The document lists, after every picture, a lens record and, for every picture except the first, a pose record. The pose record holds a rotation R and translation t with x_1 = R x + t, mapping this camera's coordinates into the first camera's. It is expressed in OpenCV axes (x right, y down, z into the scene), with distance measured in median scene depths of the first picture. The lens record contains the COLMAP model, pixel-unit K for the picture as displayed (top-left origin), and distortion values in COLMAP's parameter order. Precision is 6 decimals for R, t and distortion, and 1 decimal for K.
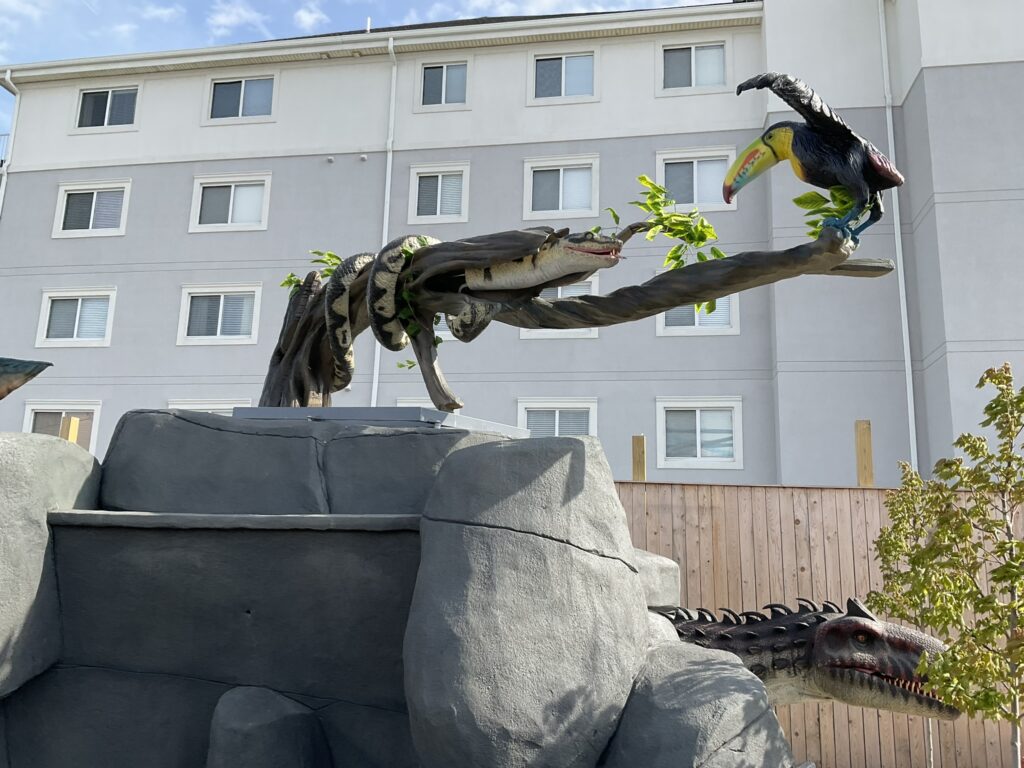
lens RADIAL K [[849.3, 0, 512.0], [0, 849.3, 384.0], [0, 0, 1]] dist [-0.150195, -0.267984]
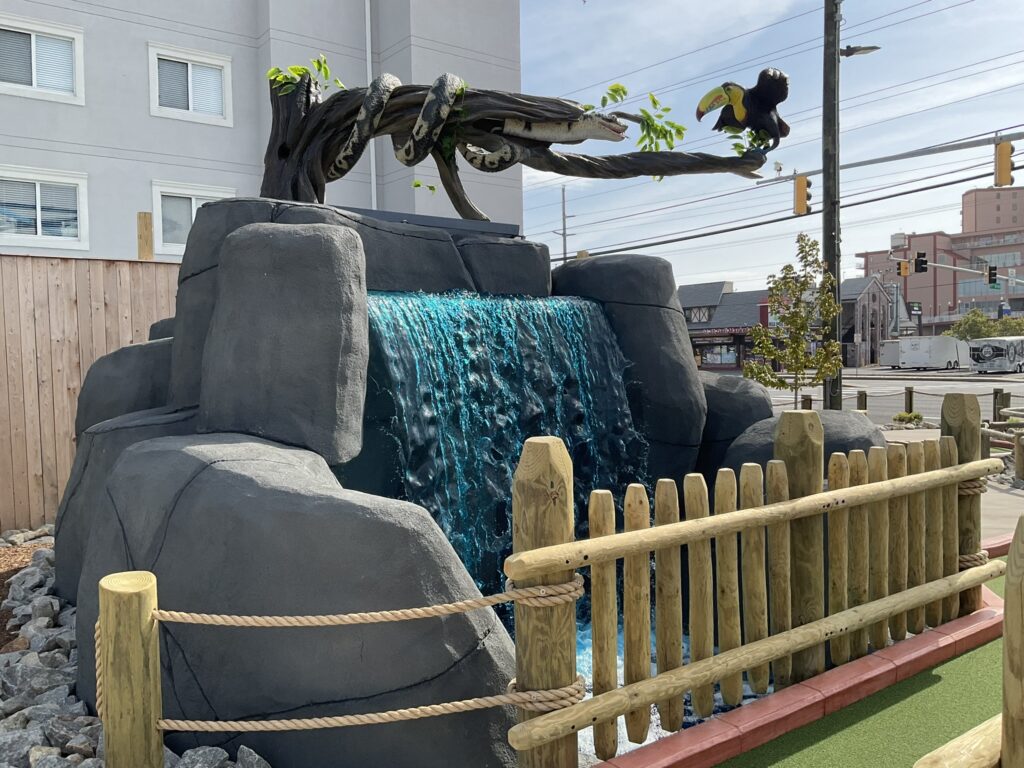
lens RADIAL K [[844.3, 0, 512.0], [0, 844.3, 384.0], [0, 0, 1]] dist [0.125241, -0.262524]
pose [[0.644354, -0.071522, 0.761376, -1.044951], [-0.119837, 0.973873, 0.192902, 0.012585], [-0.755280, -0.215538, 0.618947, 0.070634]]
